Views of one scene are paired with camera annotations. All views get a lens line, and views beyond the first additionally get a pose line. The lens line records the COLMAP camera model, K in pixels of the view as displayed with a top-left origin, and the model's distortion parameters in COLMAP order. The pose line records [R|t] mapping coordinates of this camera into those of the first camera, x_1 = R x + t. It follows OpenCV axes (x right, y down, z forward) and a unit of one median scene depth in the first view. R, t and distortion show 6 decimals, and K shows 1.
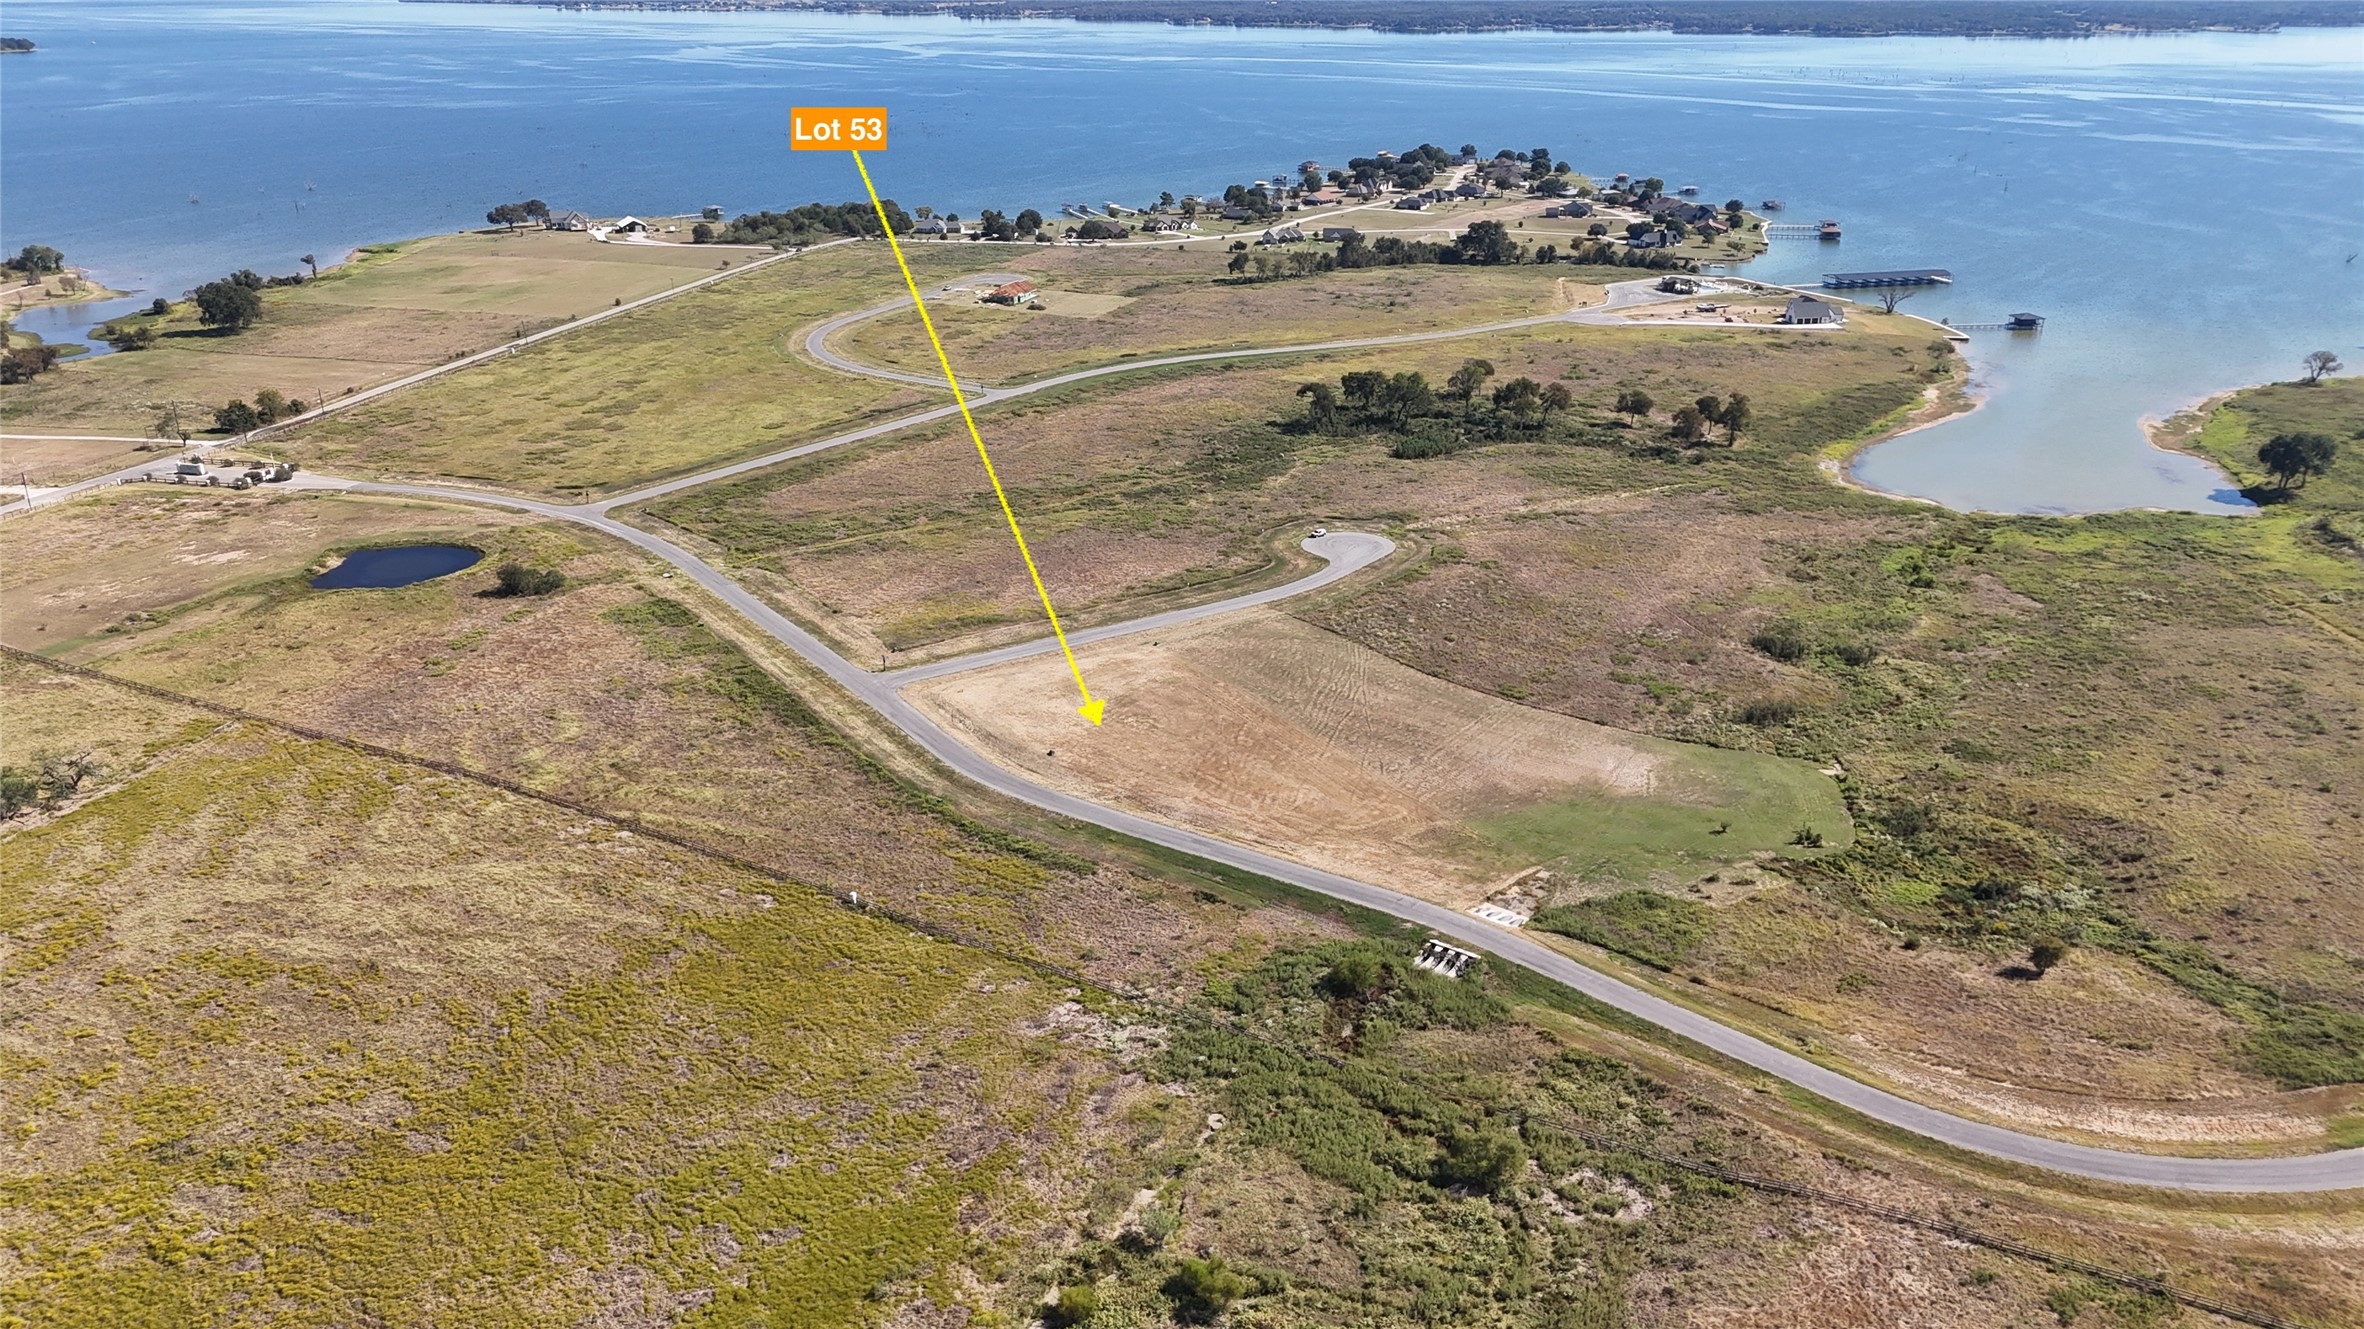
lens RADIAL K [[1729.5, 0, 1180.0], [0, 1729.5, 669.1], [0, 0, 1]] dist [0.073363, -0.068341]
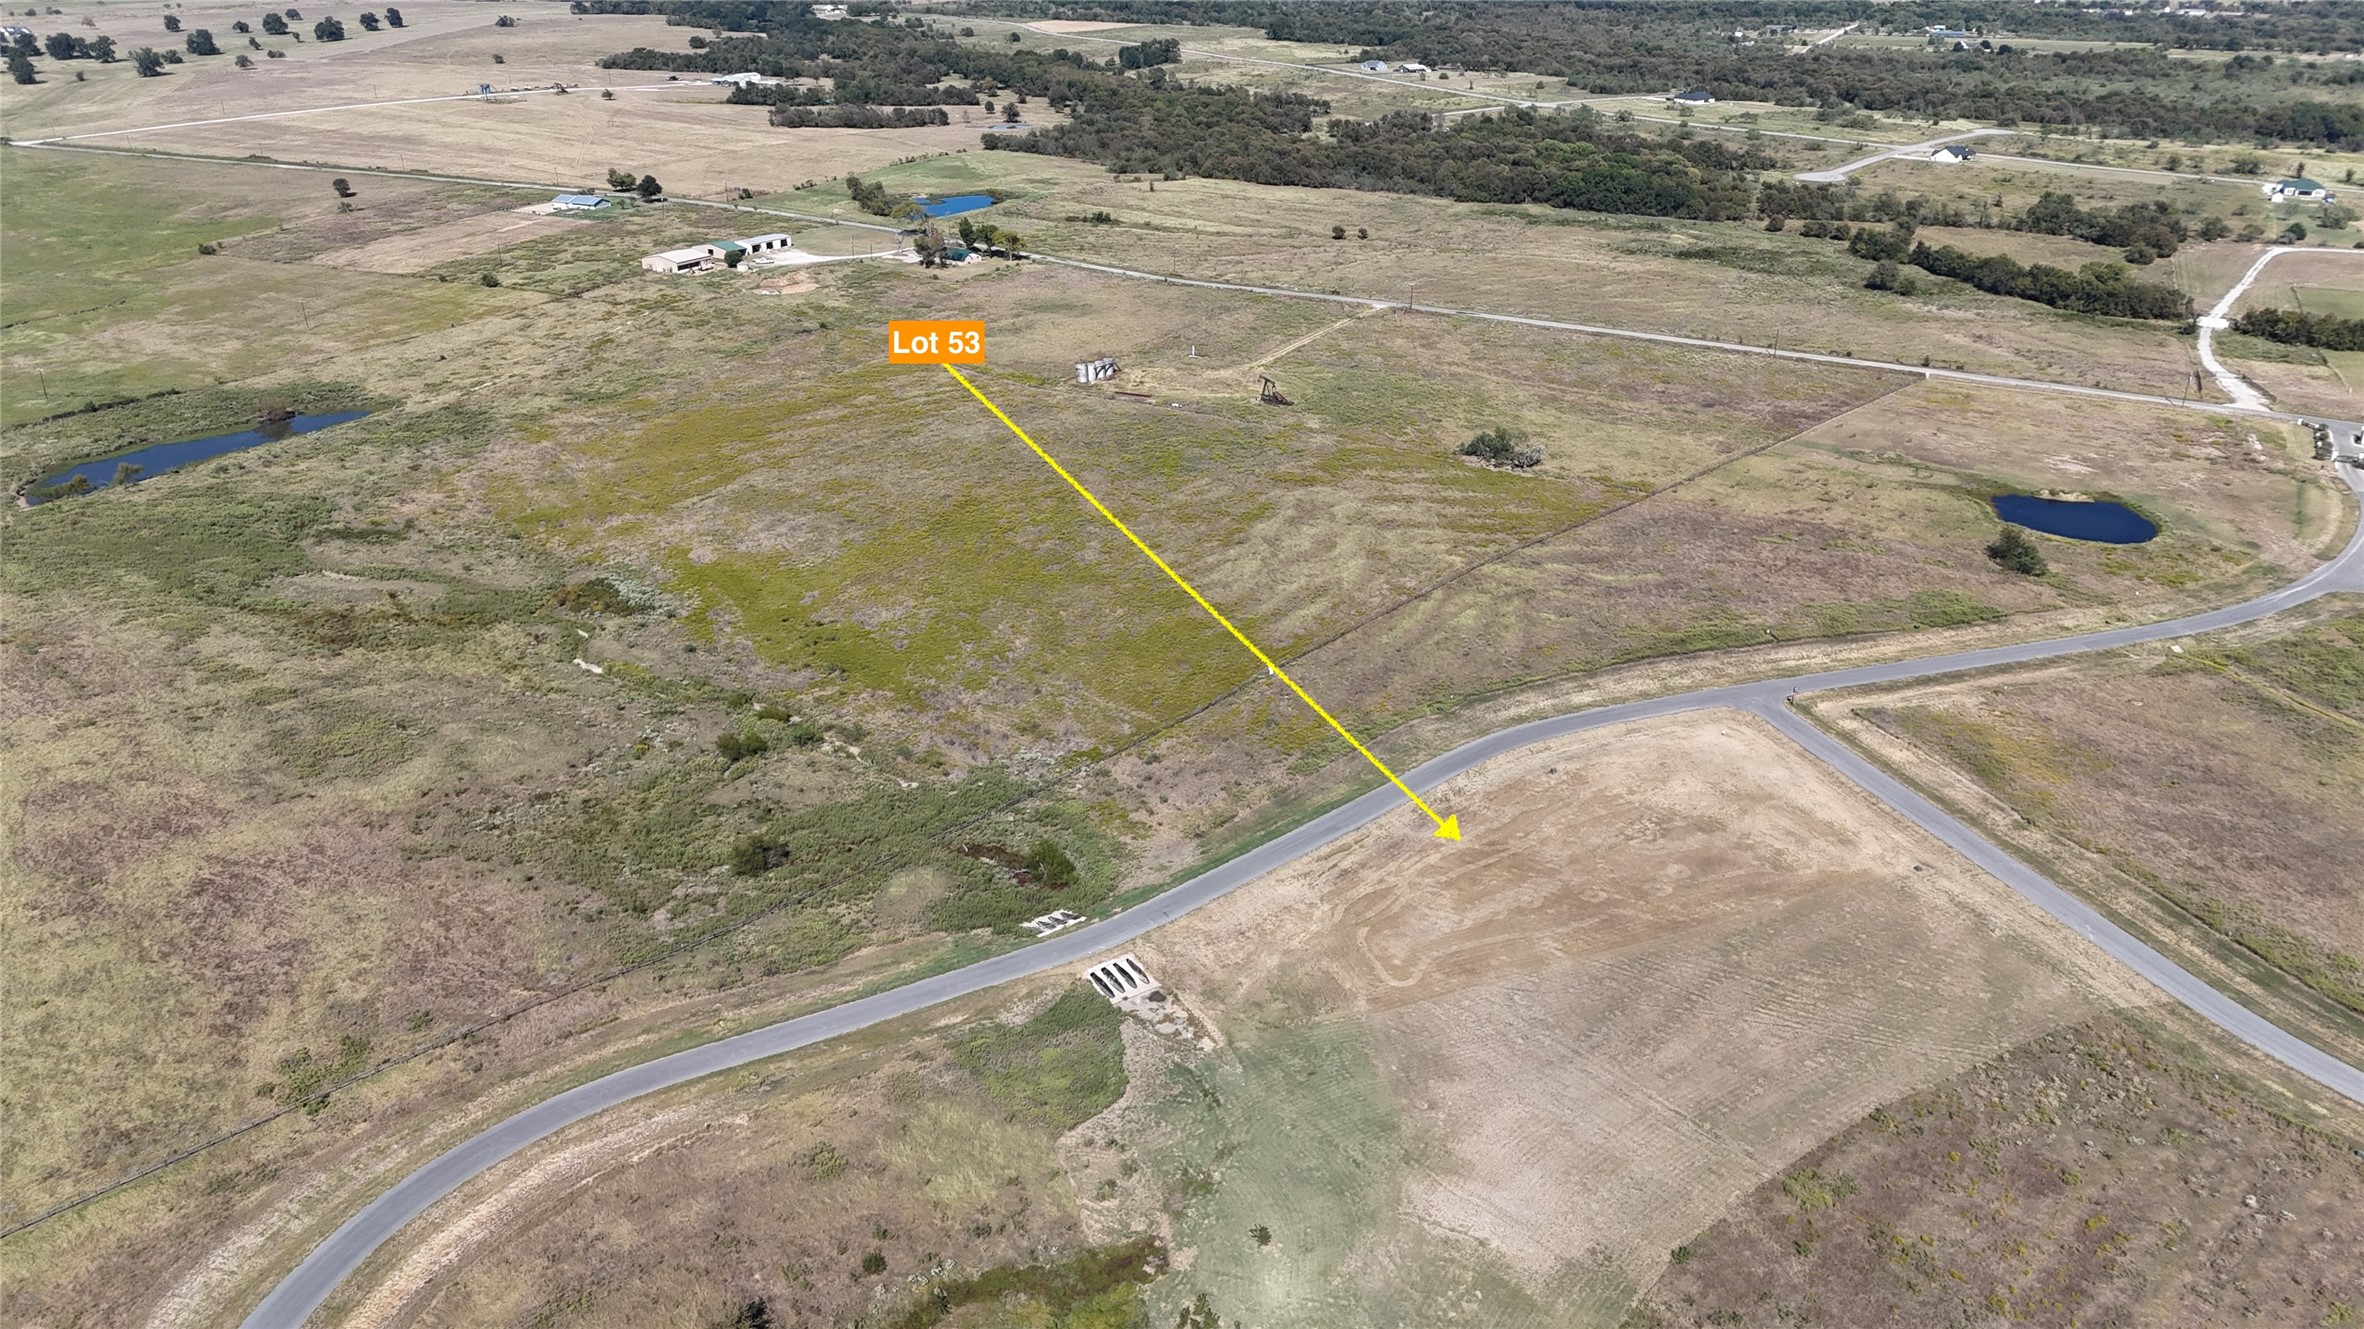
lens RADIAL K [[1729.5, 0, 1180.0], [0, 1729.5, 669.1], [0, 0, 1]] dist [0.073363, -0.068341]
pose [[-0.280215, 0.383304, -0.880090, 0.429612], [-0.355856, 0.810018, 0.466088, -0.197299], [0.891541, 0.443790, -0.090578, 0.495936]]
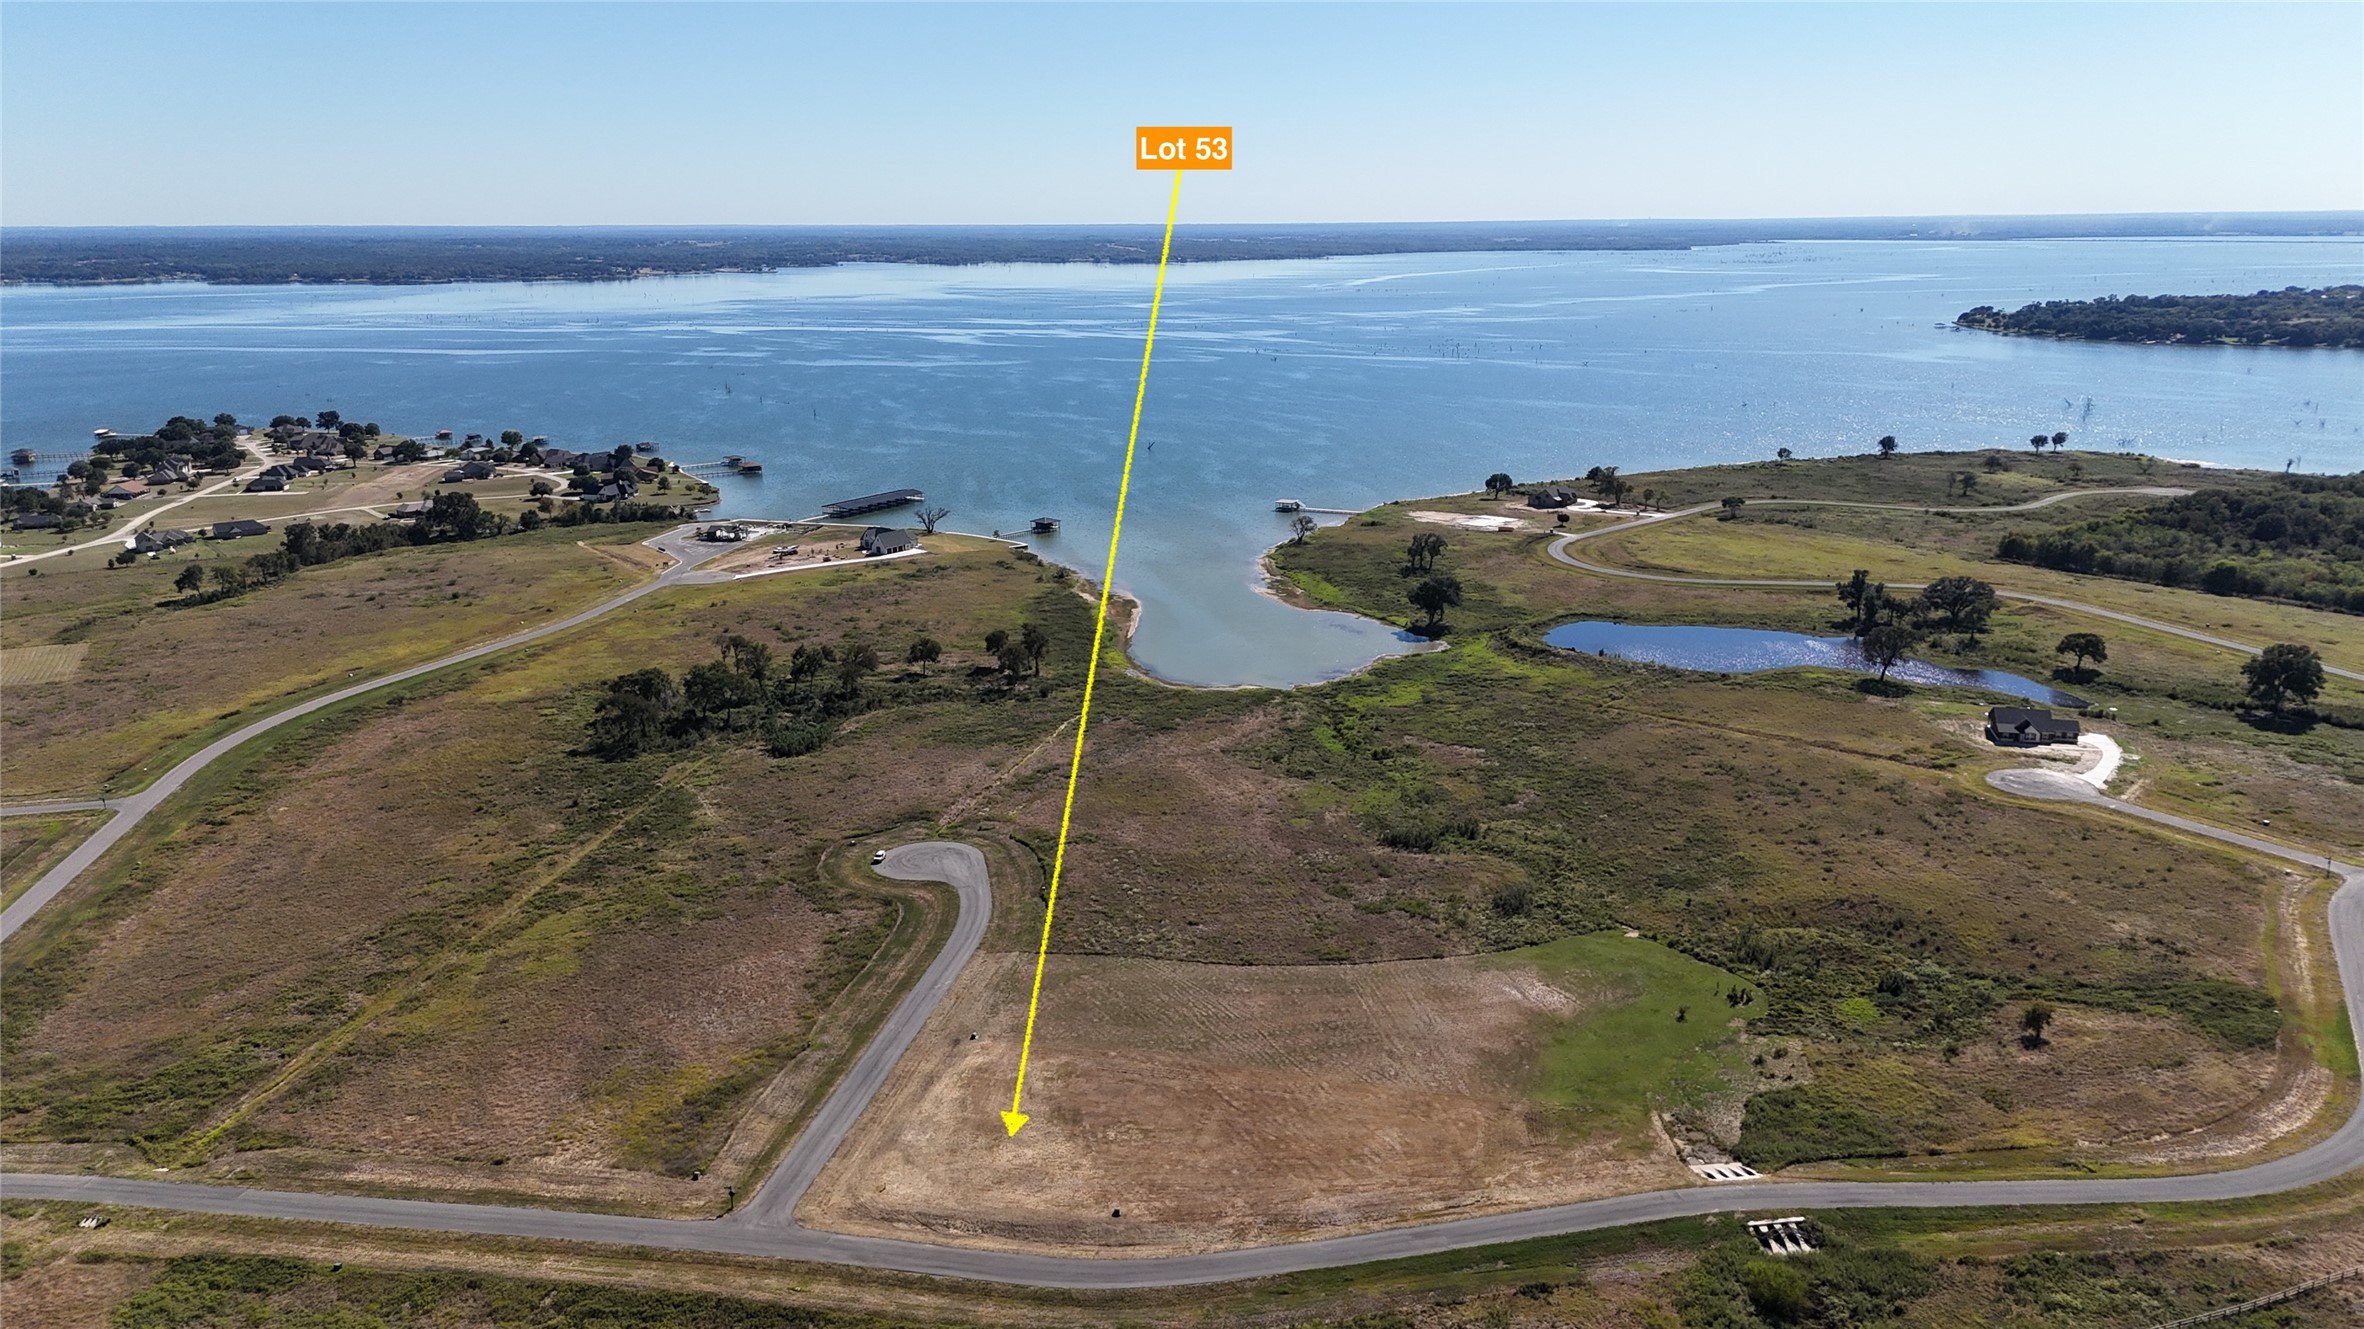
lens RADIAL K [[1729.5, 0, 1180.0], [0, 1729.5, 669.1], [0, 0, 1]] dist [0.073363, -0.068341]
pose [[0.699966, -0.188187, 0.688937, -0.298779], [0.274537, 0.961438, -0.016309, -0.088883], [-0.659301, 0.200555, 0.724638, 0.217115]]
